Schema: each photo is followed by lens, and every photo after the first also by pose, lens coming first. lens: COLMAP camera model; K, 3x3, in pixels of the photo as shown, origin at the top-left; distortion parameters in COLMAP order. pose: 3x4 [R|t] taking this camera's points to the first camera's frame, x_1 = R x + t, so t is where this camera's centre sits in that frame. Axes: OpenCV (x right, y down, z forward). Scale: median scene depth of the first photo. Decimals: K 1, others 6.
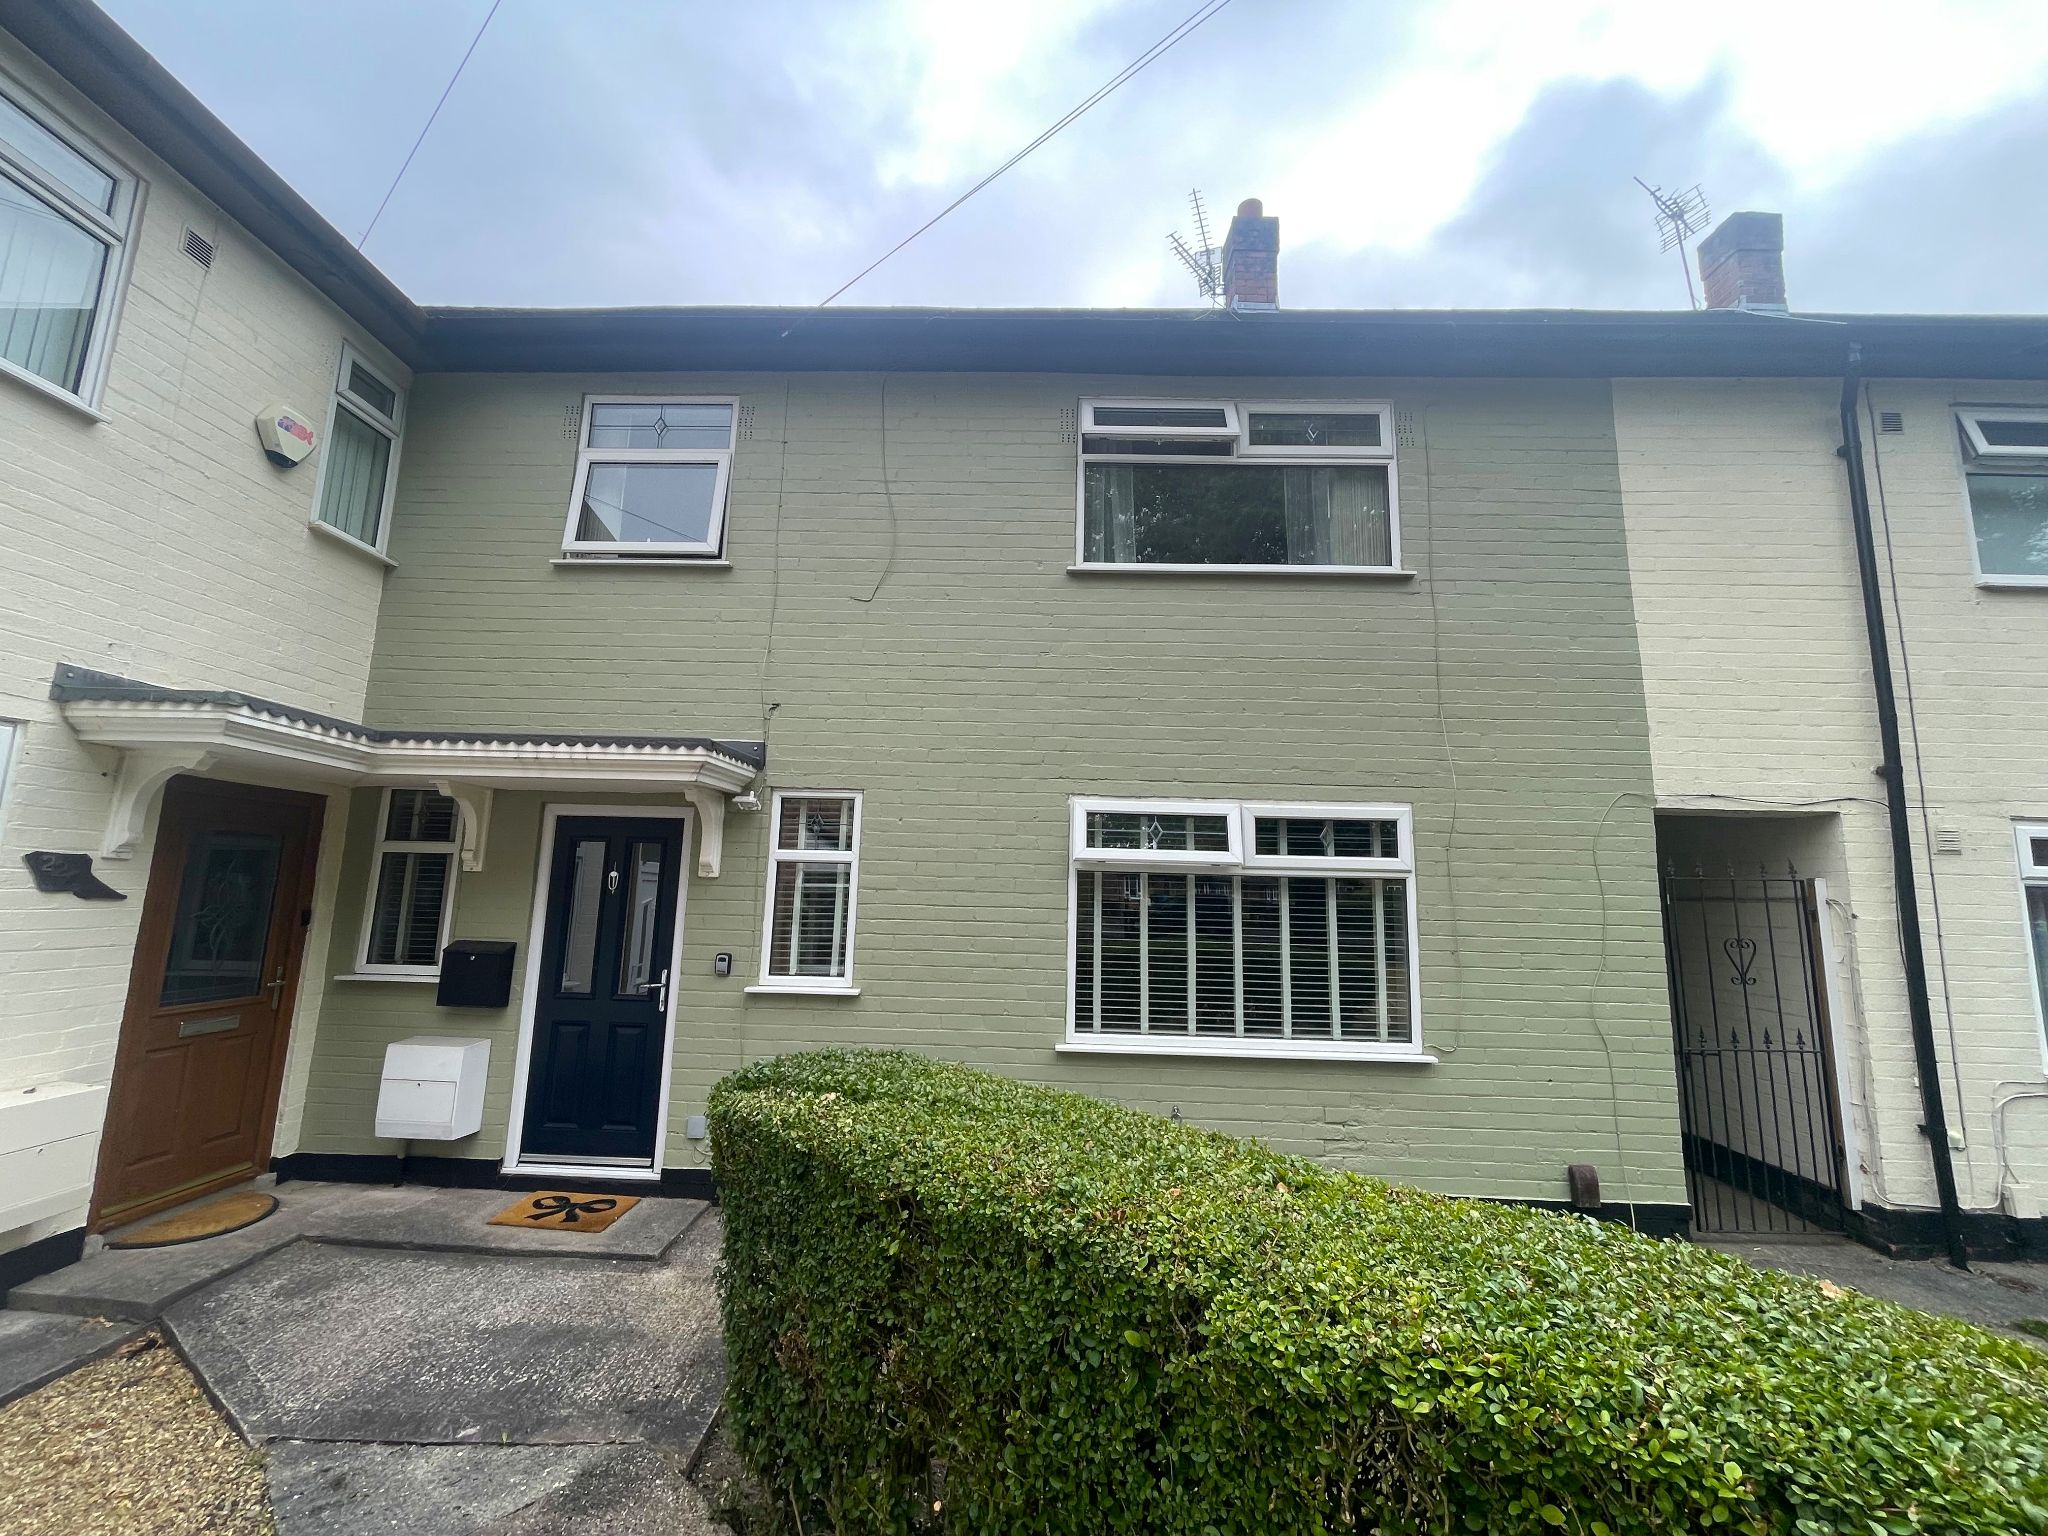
lens RADIAL K [[828.9, 0, 1018.7], [0, 828.9, 763.5], [0, 0, 1]] dist [-0.006557, 0.000894]
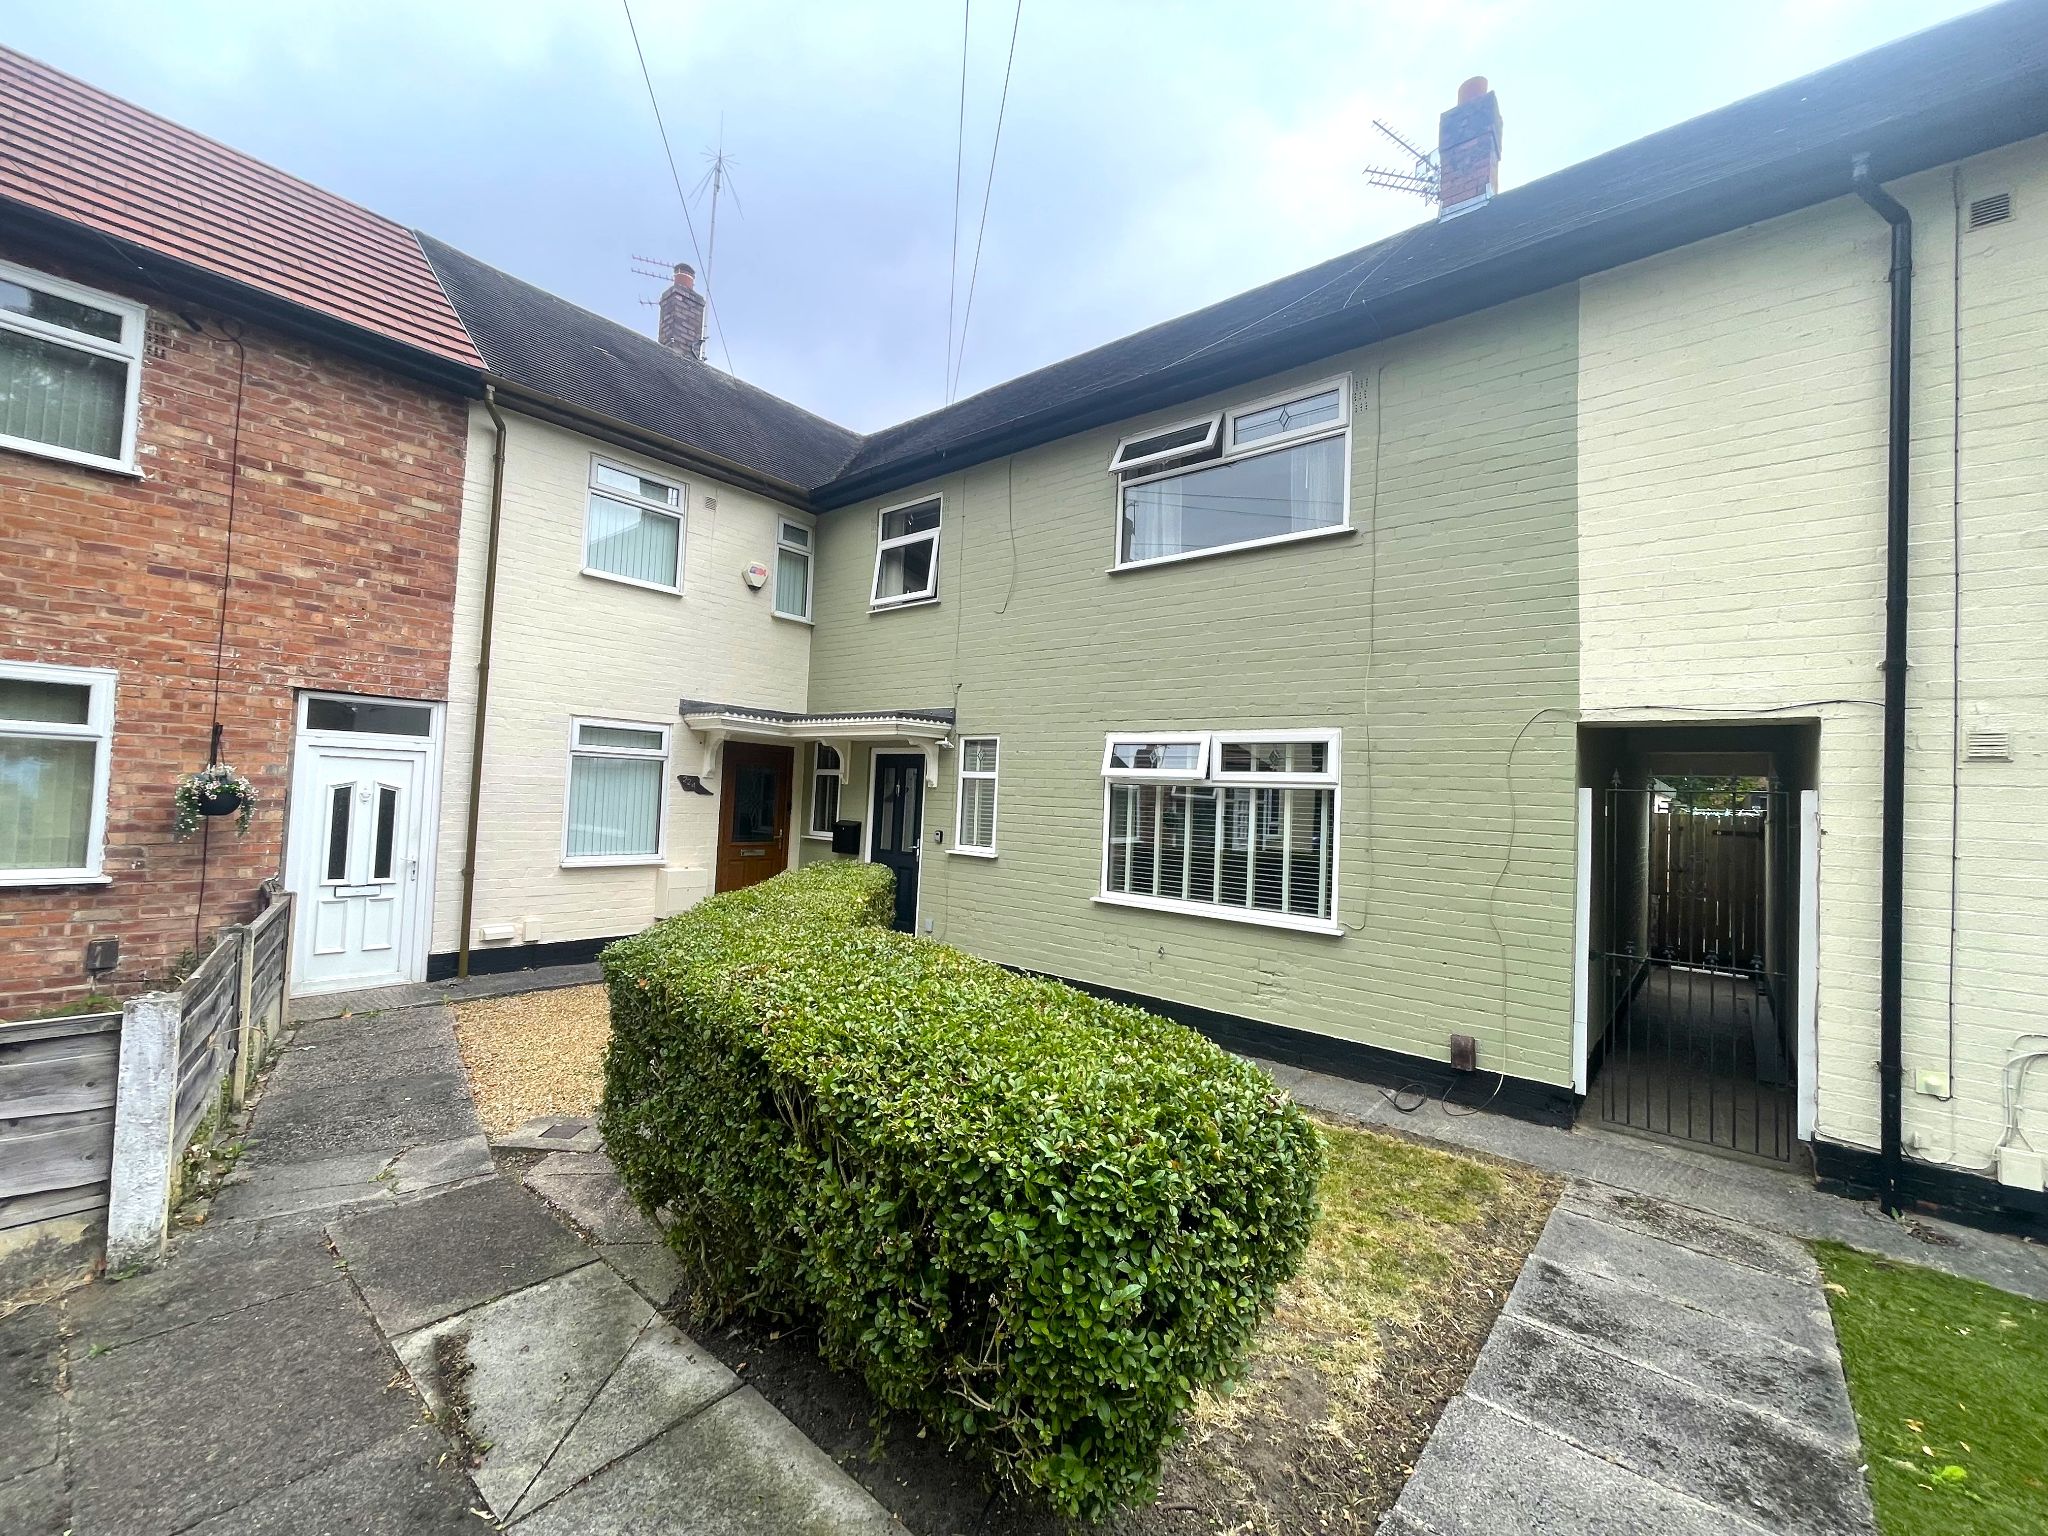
lens RADIAL K [[828.9, 0, 1027.0], [0, 828.9, 765.4], [0, 0, 1]] dist [-0.006557, 0.000894]
pose [[0.783022, -0.015274, -0.621806, 0.853965], [0.071317, 0.995310, 0.065357, -0.008466], [0.617892, -0.095521, 0.780439, -0.226394]]
